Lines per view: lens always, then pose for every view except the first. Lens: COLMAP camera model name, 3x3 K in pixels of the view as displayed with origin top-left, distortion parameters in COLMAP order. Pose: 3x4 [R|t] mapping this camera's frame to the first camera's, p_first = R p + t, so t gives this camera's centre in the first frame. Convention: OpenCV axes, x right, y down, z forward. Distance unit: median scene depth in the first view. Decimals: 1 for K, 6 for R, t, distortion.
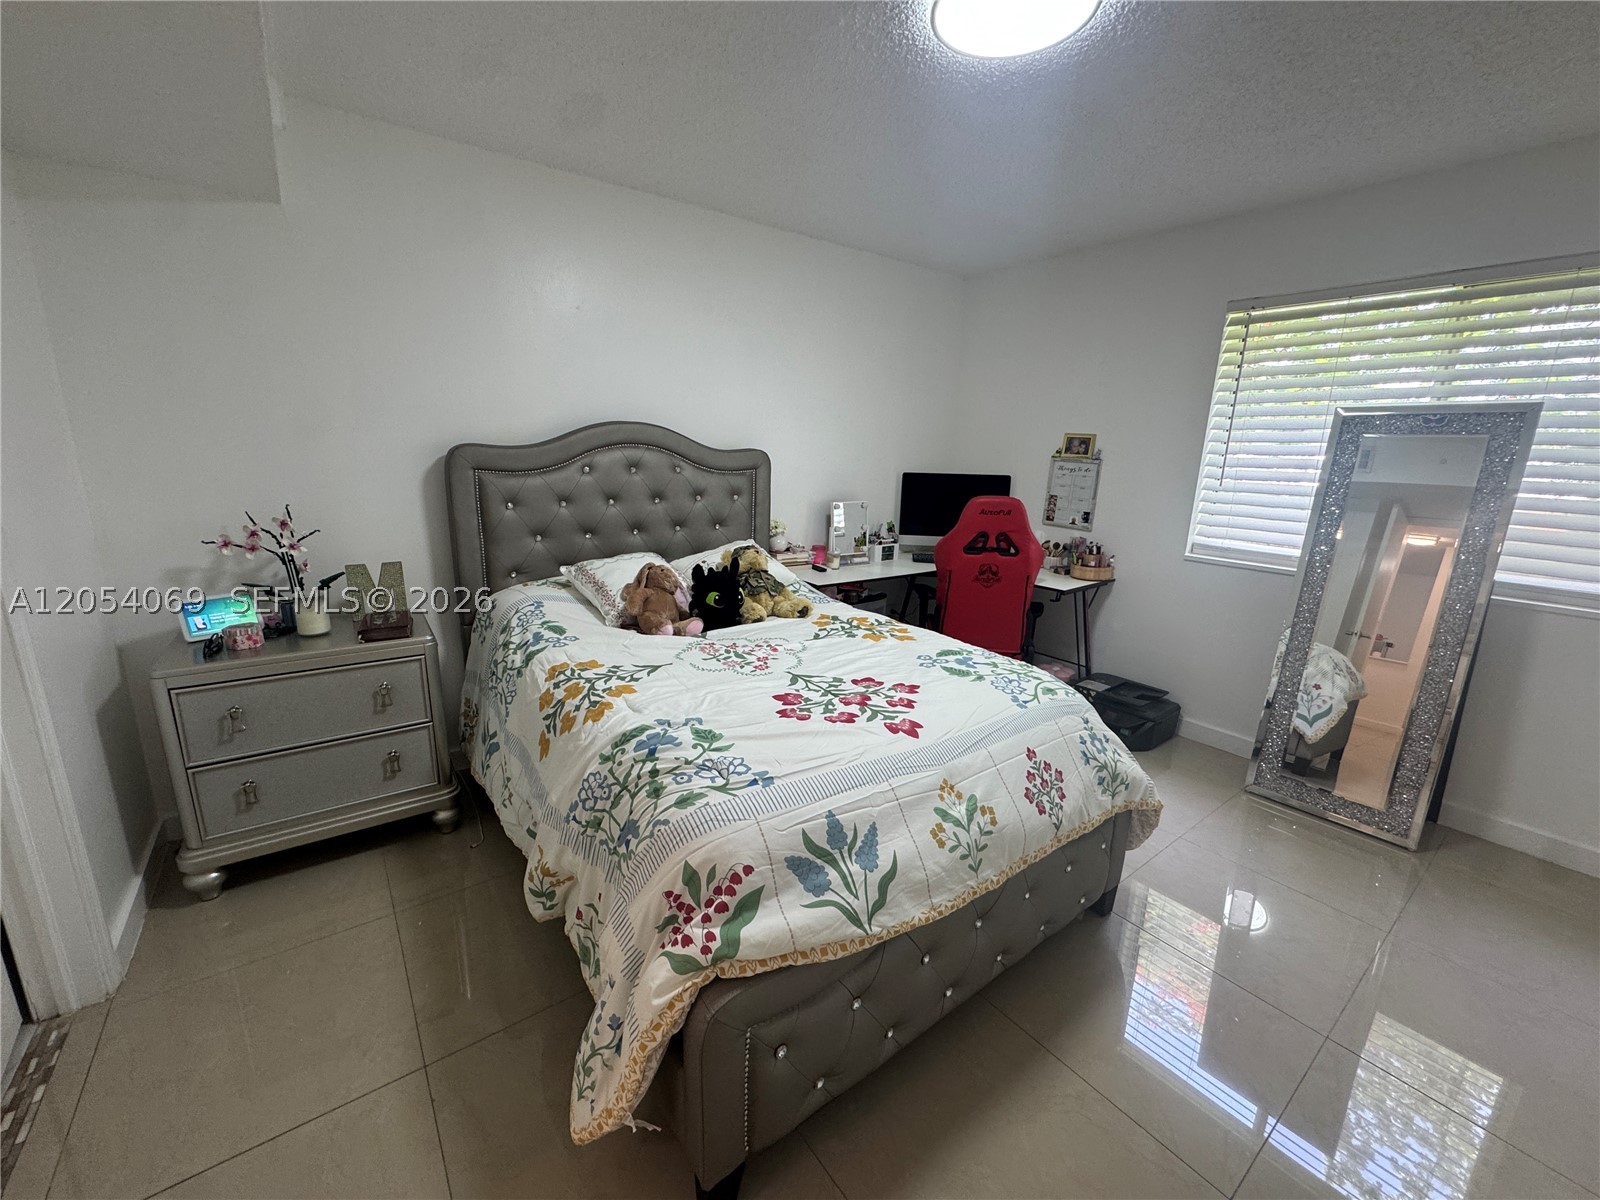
lens RADIAL K [[637.6, 0, 799.0], [0, 637.6, 598.8], [0, 0, 1]] dist [-0.004267, 0.000449]
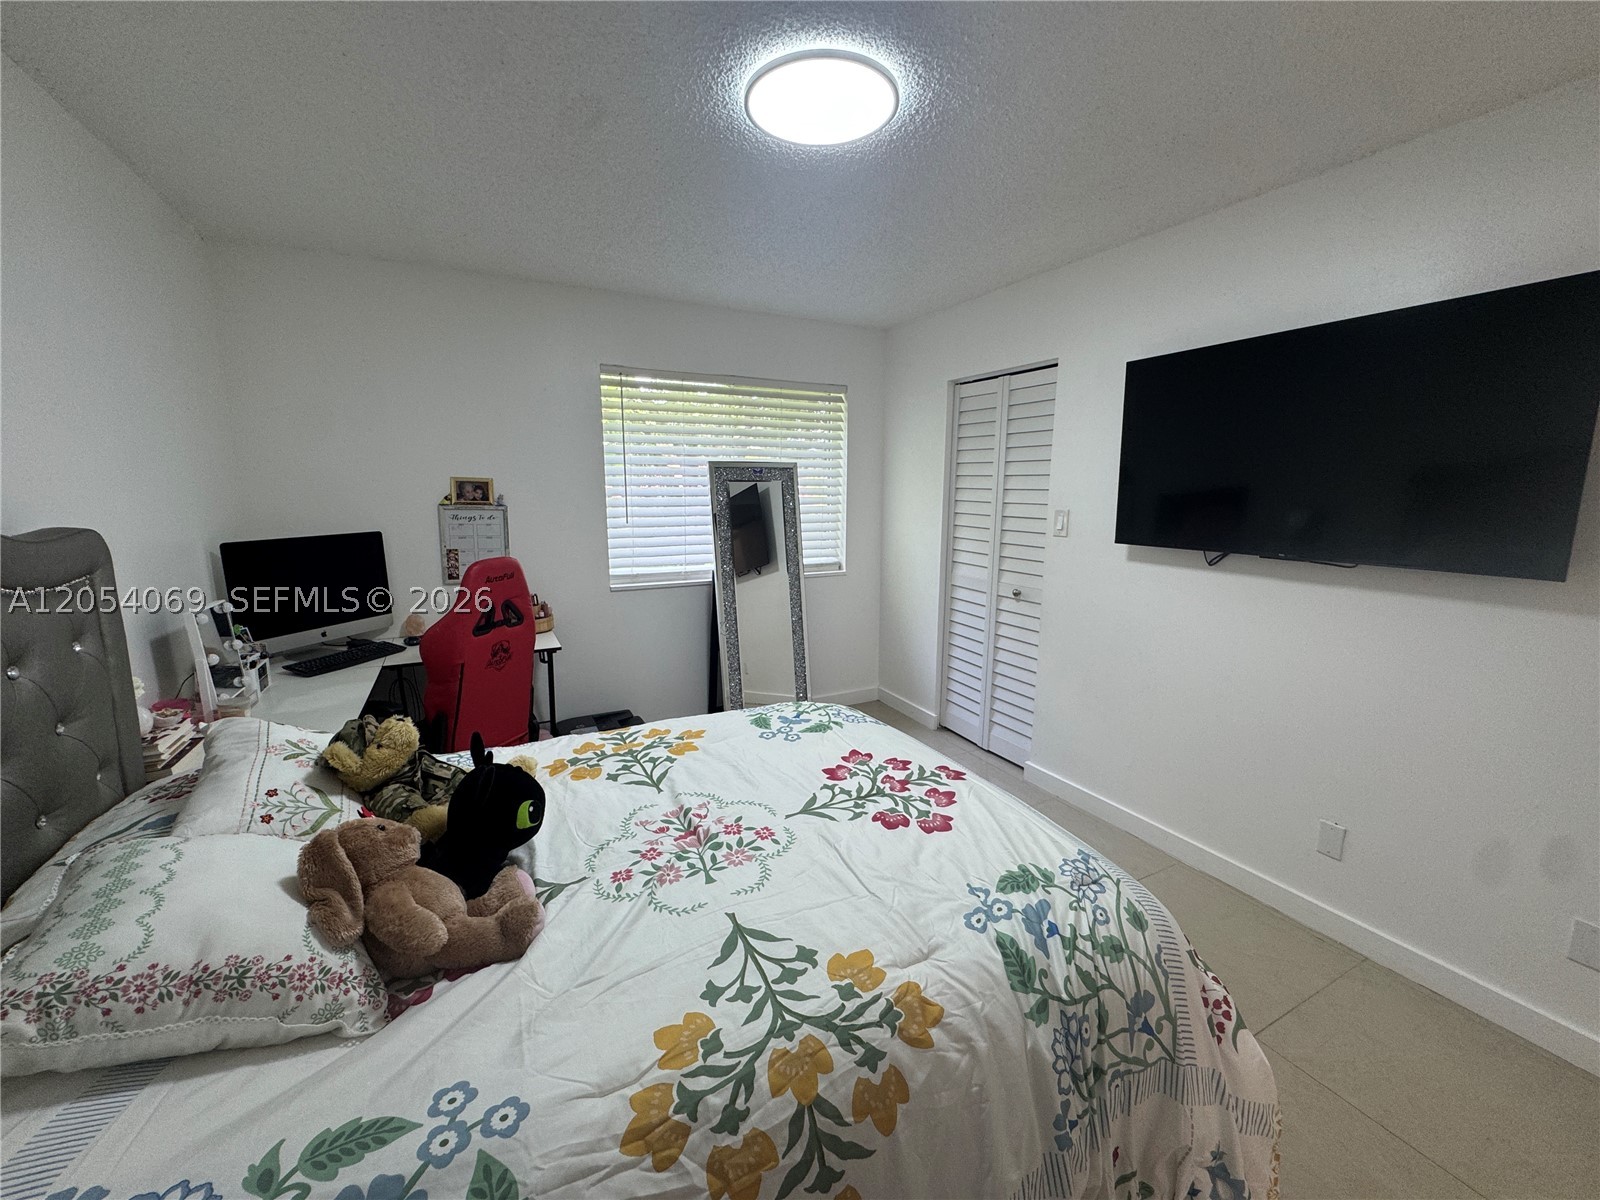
lens RADIAL K [[637.6, 0, 799.5], [0, 637.6, 601.4], [0, 0, 1]] dist [-0.004267, 0.000449]
pose [[0.178644, -0.200613, 0.963245, -0.653398], [0.231636, 0.960052, 0.156989, -0.230936], [-0.956259, 0.195077, 0.217977, 0.734608]]
